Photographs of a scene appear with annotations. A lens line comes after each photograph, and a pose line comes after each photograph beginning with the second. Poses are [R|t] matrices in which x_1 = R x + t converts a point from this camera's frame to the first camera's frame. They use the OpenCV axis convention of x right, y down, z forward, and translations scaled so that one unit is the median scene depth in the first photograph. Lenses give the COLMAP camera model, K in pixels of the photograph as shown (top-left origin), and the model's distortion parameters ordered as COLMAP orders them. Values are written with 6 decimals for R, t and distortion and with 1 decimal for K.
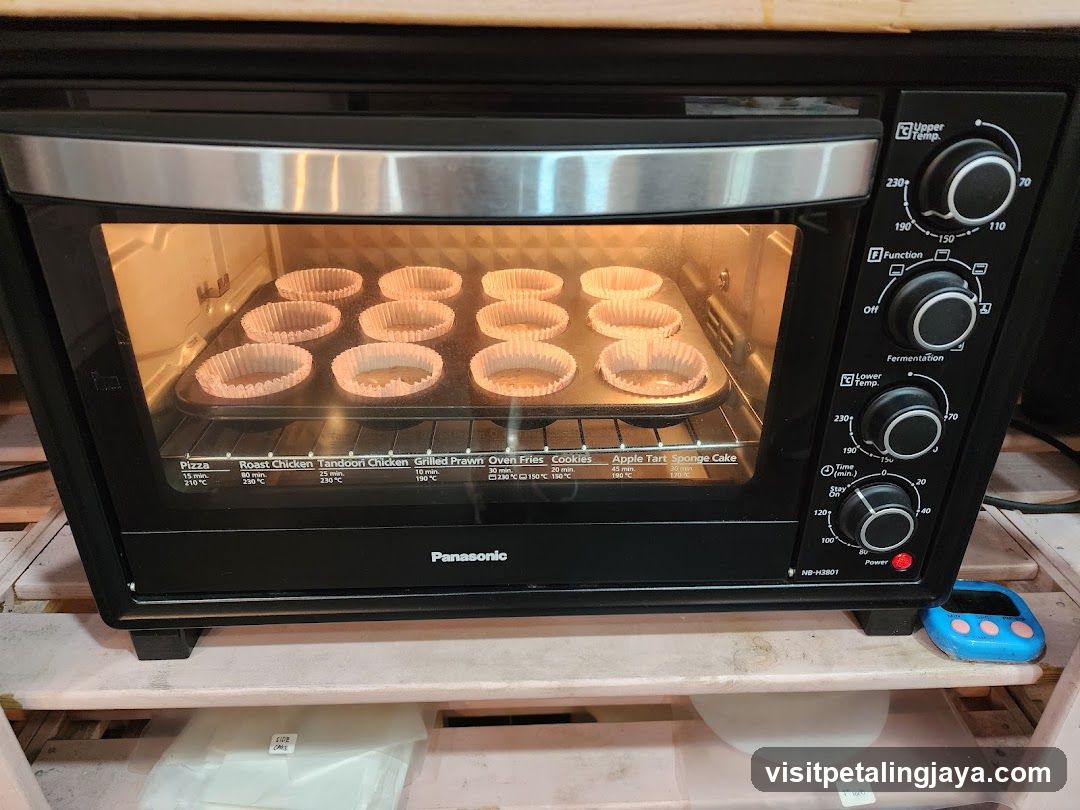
lens RADIAL K [[740.8, 0, 540.0], [0, 740.8, 405.0], [0, 0, 1]] dist [0.047272, -0.154884]
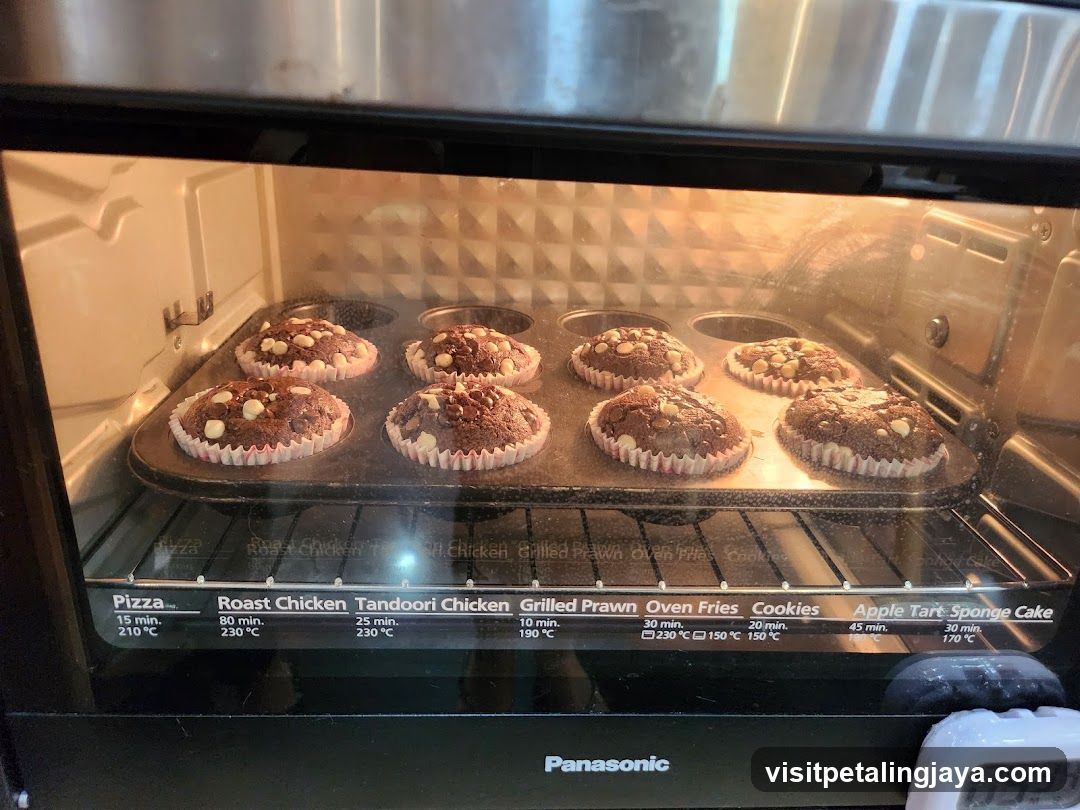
lens RADIAL K [[794.5, 0, 540.0], [0, 794.5, 405.0], [0, 0, 1]] dist [0.113853, -0.203549]
pose [[0.999168, 0.035610, 0.019866, -0.170751], [-0.033526, 0.994730, -0.096889, -0.019711], [-0.023212, 0.096142, 0.995097, 0.353876]]
